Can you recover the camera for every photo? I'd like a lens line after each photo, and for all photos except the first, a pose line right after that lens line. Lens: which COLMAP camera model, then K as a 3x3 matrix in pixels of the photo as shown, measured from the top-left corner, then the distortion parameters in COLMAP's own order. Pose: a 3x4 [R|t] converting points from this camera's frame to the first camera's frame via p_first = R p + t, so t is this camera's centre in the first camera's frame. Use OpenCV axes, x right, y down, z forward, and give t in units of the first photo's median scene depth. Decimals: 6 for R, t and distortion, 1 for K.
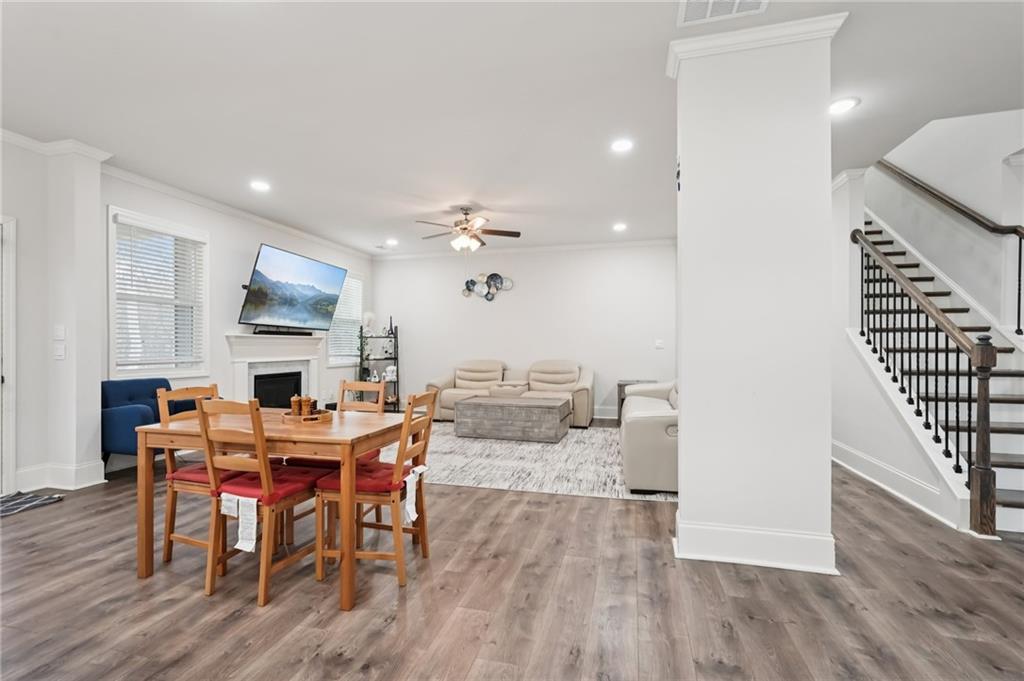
lens RADIAL K [[458.9, 0, 517.6], [0, 458.9, 343.4], [0, 0, 1]] dist [-0.012338, 0.007563]
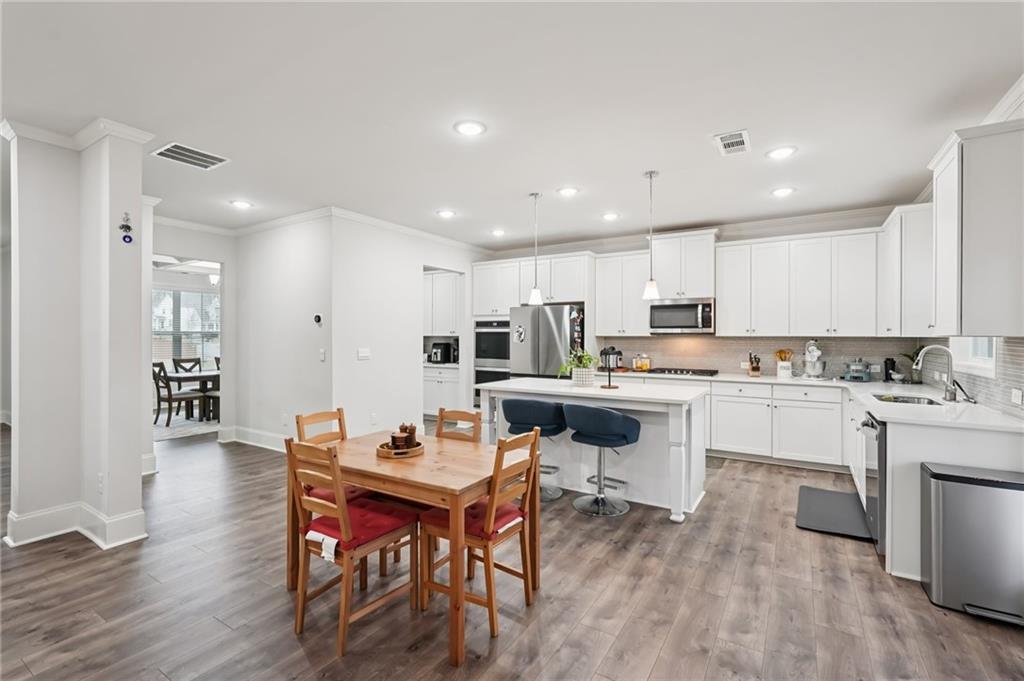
lens RADIAL K [[458.9, 0, 518.0], [0, 458.9, 335.0], [0, 0, 1]] dist [-0.012338, 0.007563]
pose [[-0.953863, -0.001673, 0.300238, -0.446271], [-0.004408, 0.999955, -0.008432, -0.036790], [-0.300210, -0.009366, -0.953827, 0.838396]]
